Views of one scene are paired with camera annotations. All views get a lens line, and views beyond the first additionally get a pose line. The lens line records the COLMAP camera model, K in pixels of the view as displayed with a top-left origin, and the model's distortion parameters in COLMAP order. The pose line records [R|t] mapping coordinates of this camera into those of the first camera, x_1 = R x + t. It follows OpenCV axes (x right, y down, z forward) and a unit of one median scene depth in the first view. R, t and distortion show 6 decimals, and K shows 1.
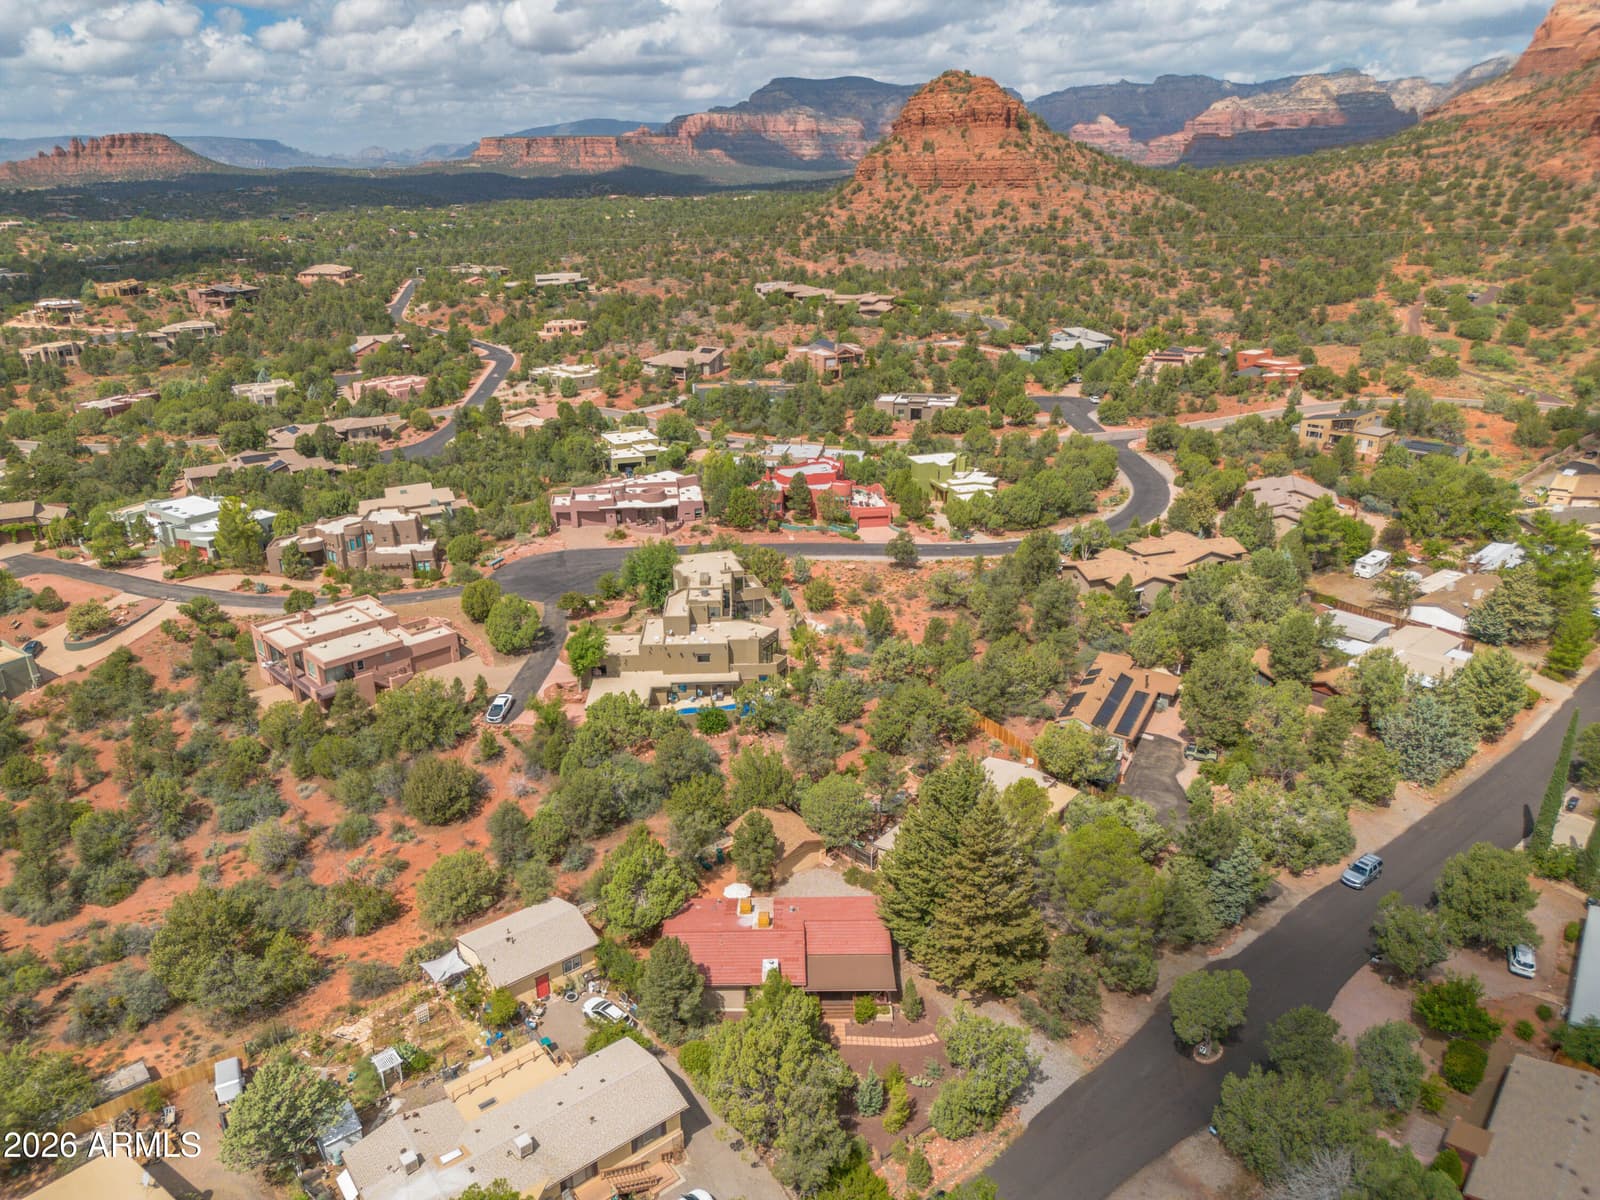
lens RADIAL K [[1122.4, 0, 797.2], [0, 1122.4, 596.5], [0, 0, 1]] dist [0.052901, -0.039887]
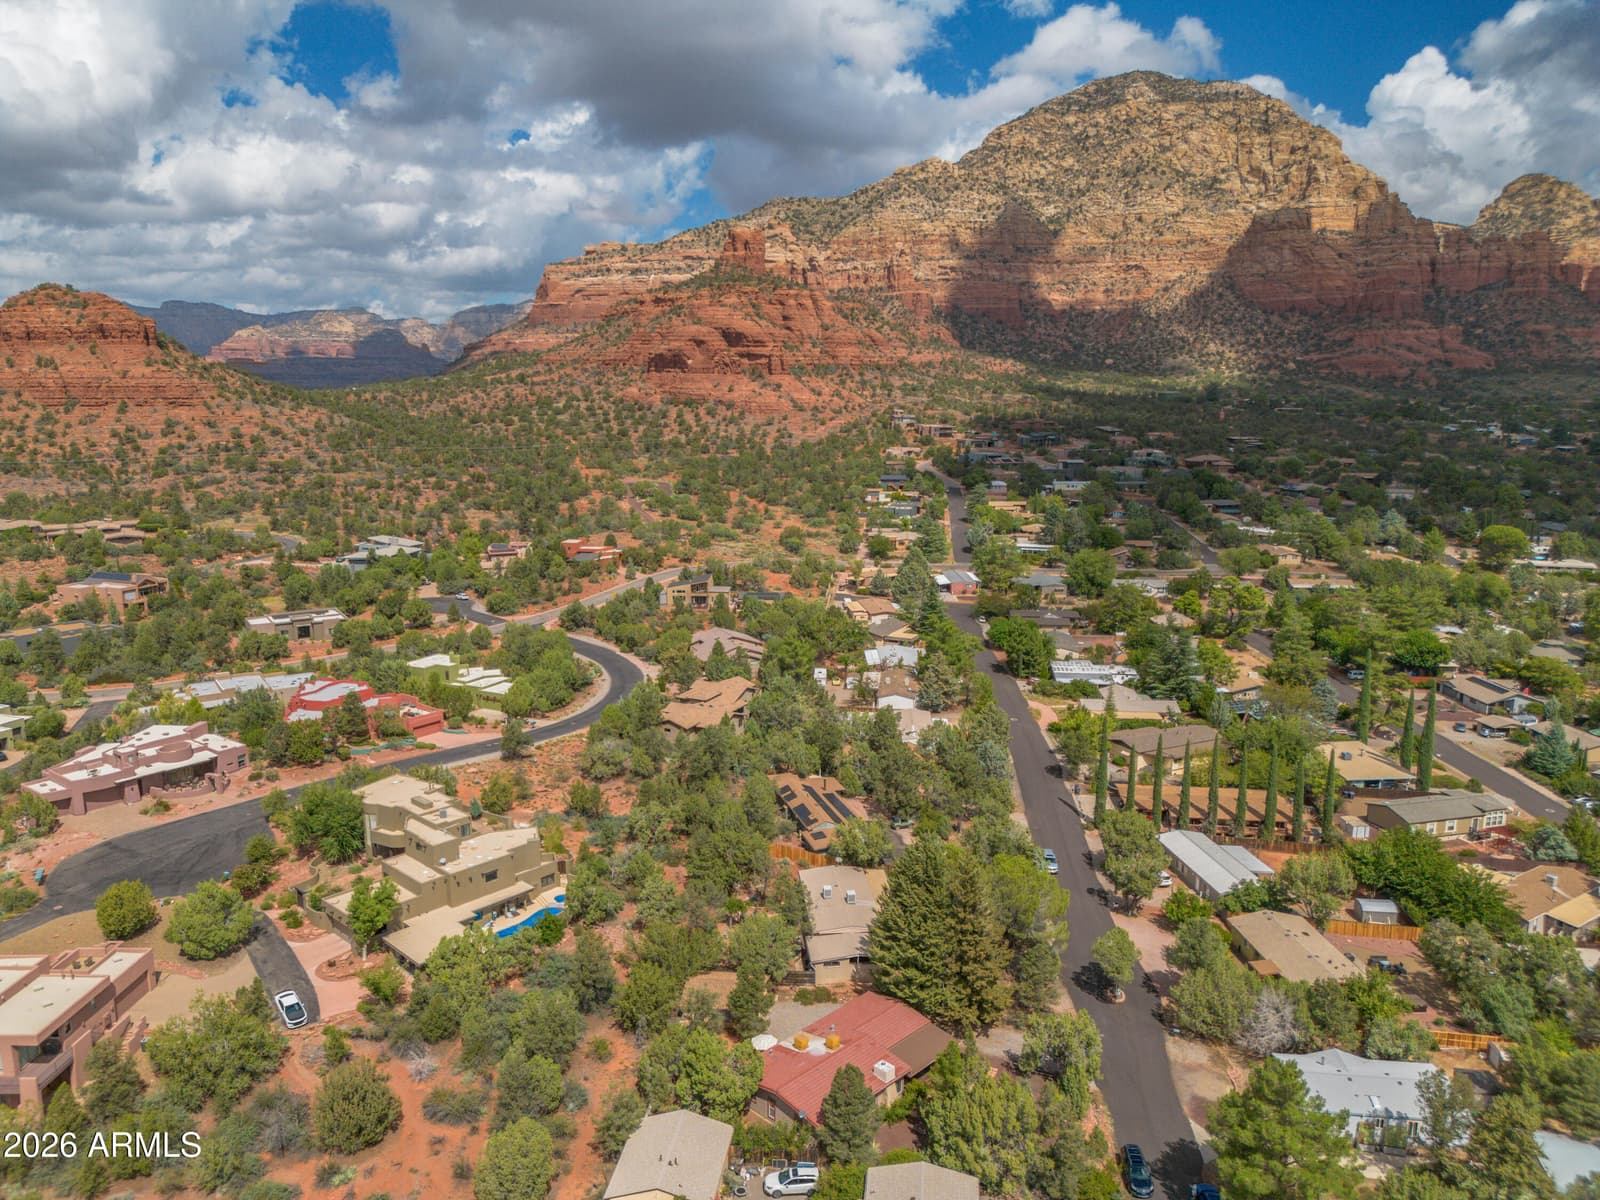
lens RADIAL K [[1122.4, 0, 798.7], [0, 1122.4, 594.7], [0, 0, 1]] dist [0.052901, -0.039887]
pose [[0.711136, -0.121881, 0.692409, -0.390119], [0.246344, 0.965619, -0.083033, -0.021815], [-0.658483, 0.229619, 0.716711, 0.080504]]
